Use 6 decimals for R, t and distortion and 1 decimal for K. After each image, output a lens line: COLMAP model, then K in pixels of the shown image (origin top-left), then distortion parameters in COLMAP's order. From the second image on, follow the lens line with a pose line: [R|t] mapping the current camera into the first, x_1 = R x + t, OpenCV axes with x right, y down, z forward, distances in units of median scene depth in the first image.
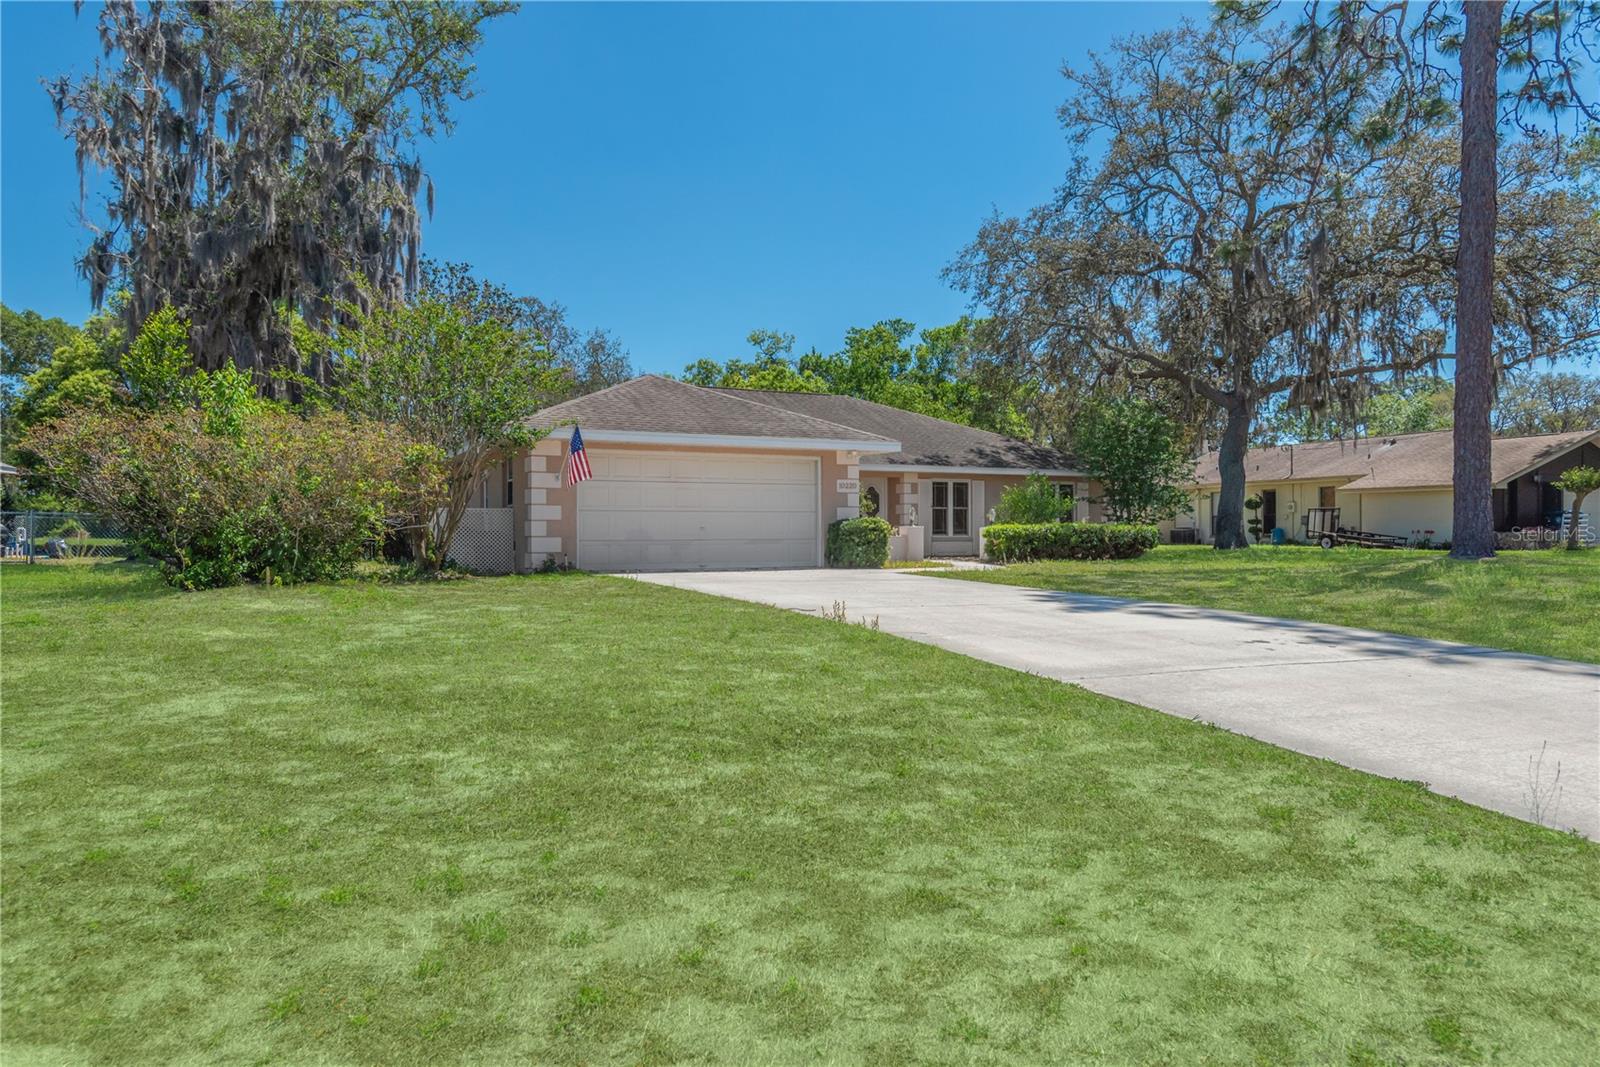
lens RADIAL K [[1090.4, 0, 798.0], [0, 1090.4, 534.1], [0, 0, 1]] dist [0.026768, 0.001123]
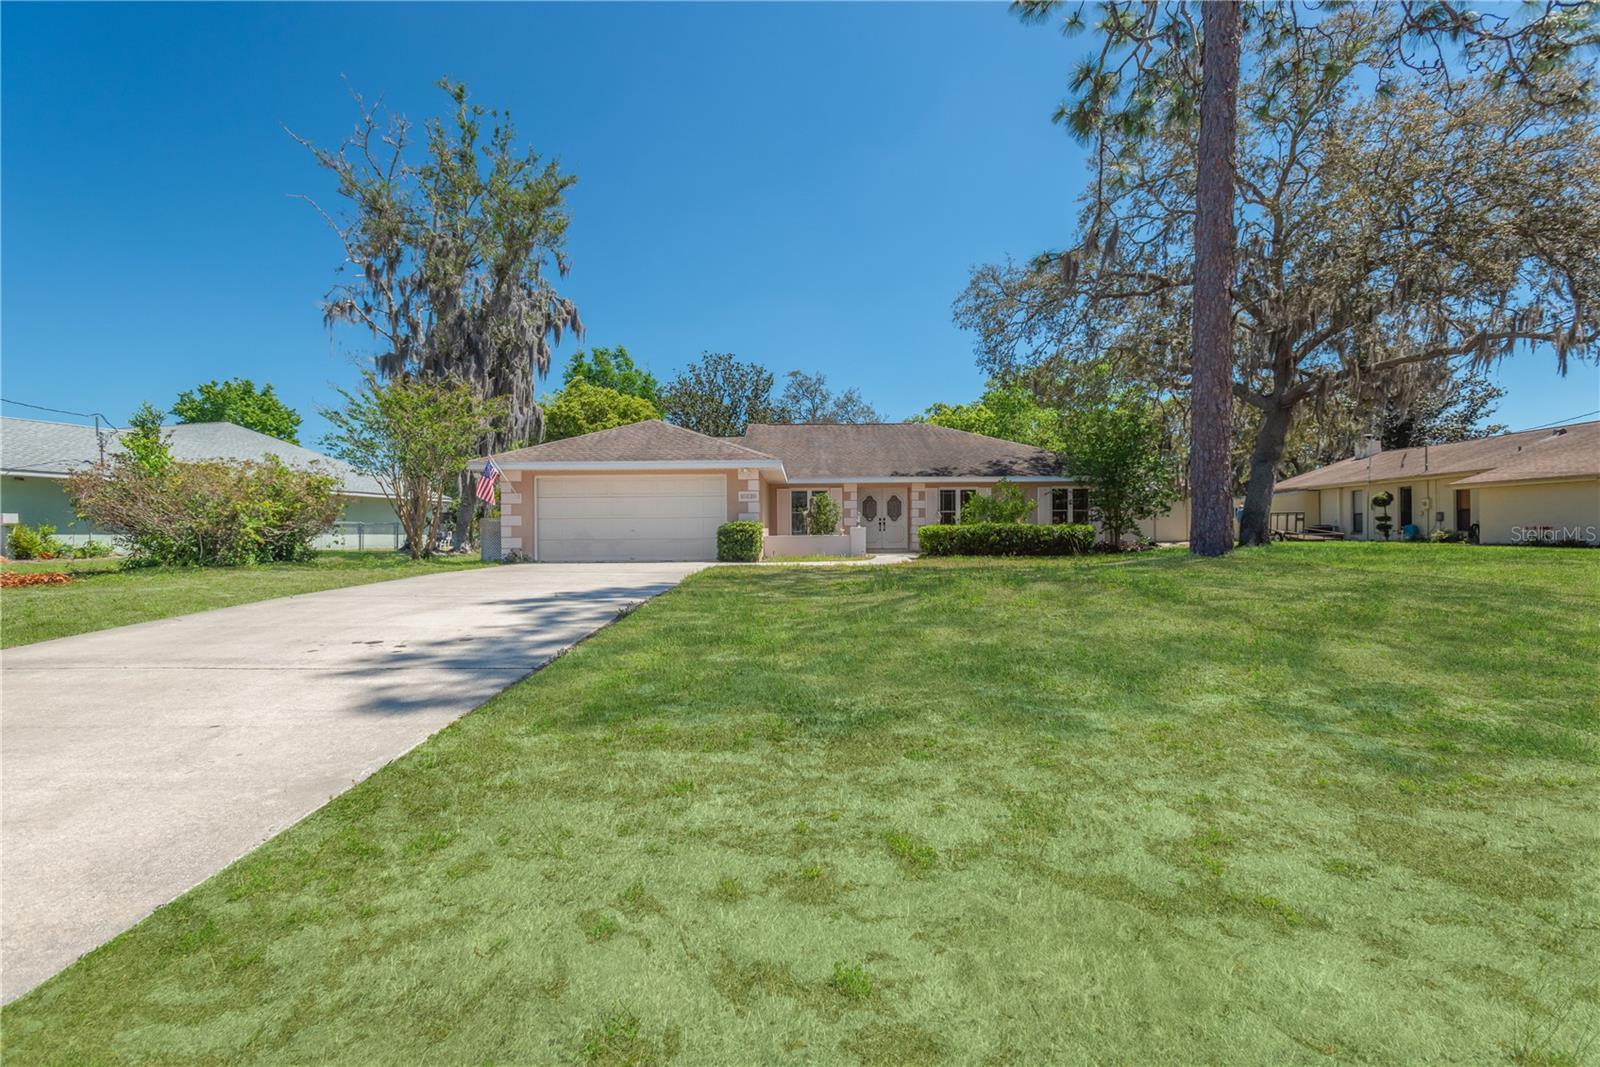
lens RADIAL K [[751.2, 0, 794.9], [0, 751.2, 539.8], [0, 0, 1]] dist [0.000649, 0.000460]
pose [[0.889686, 0.000074, -0.456574, 0.366619], [0.004843, 0.999942, 0.009598, -0.001386], [0.456548, -0.010750, 0.889634, 0.182907]]
